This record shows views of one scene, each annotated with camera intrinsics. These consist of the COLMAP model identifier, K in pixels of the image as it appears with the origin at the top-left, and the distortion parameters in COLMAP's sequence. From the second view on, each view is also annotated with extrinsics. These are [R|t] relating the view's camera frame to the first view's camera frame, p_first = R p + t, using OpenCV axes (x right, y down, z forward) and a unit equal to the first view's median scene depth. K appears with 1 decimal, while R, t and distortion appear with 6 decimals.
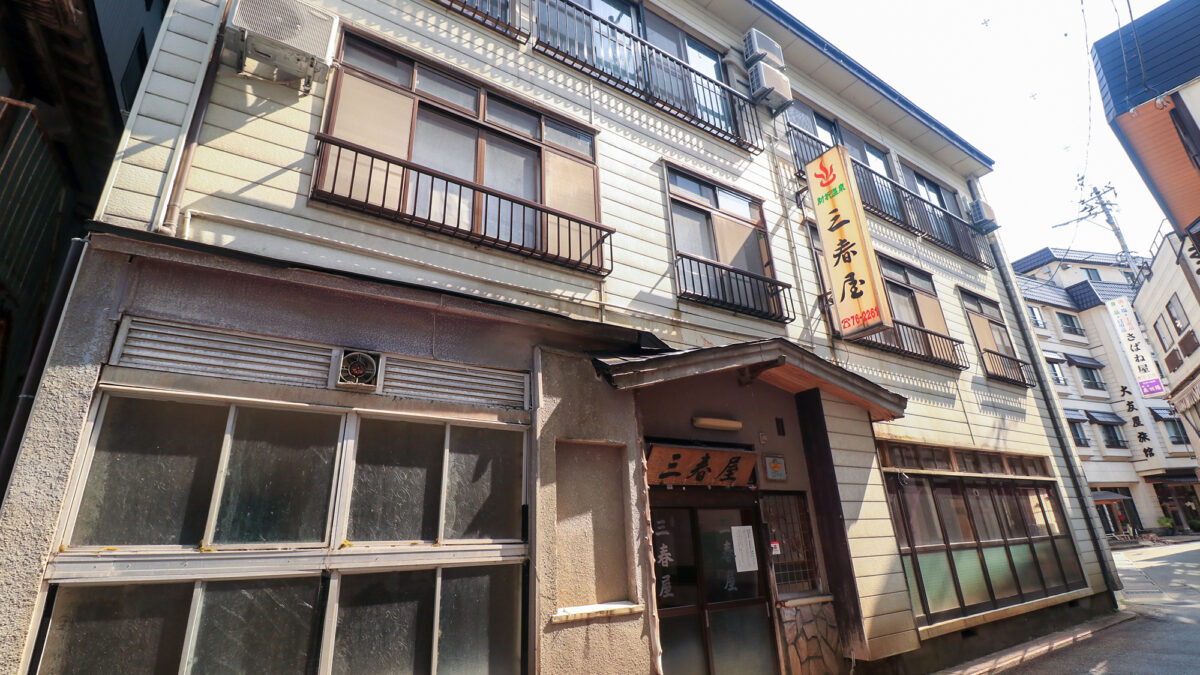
lens RADIAL K [[561.5, 0, 601.9], [0, 561.5, 330.5], [0, 0, 1]] dist [-0.012499, -0.002035]
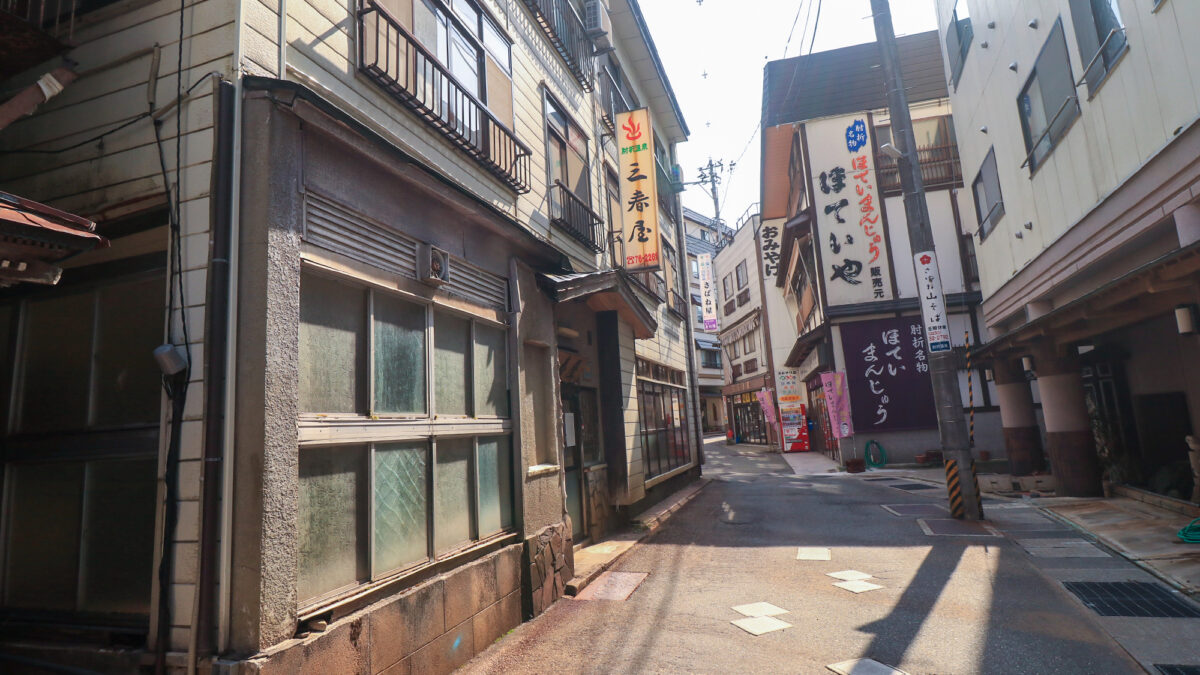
lens RADIAL K [[615.6, 0, 598.2], [0, 615.6, 332.4], [0, 0, 1]] dist [-0.003505, 0.000266]
pose [[0.797243, 0.094269, 0.596252, -0.442727], [-0.204731, 0.971415, 0.120162, -0.006987], [-0.567881, -0.217869, 0.793753, -0.085863]]
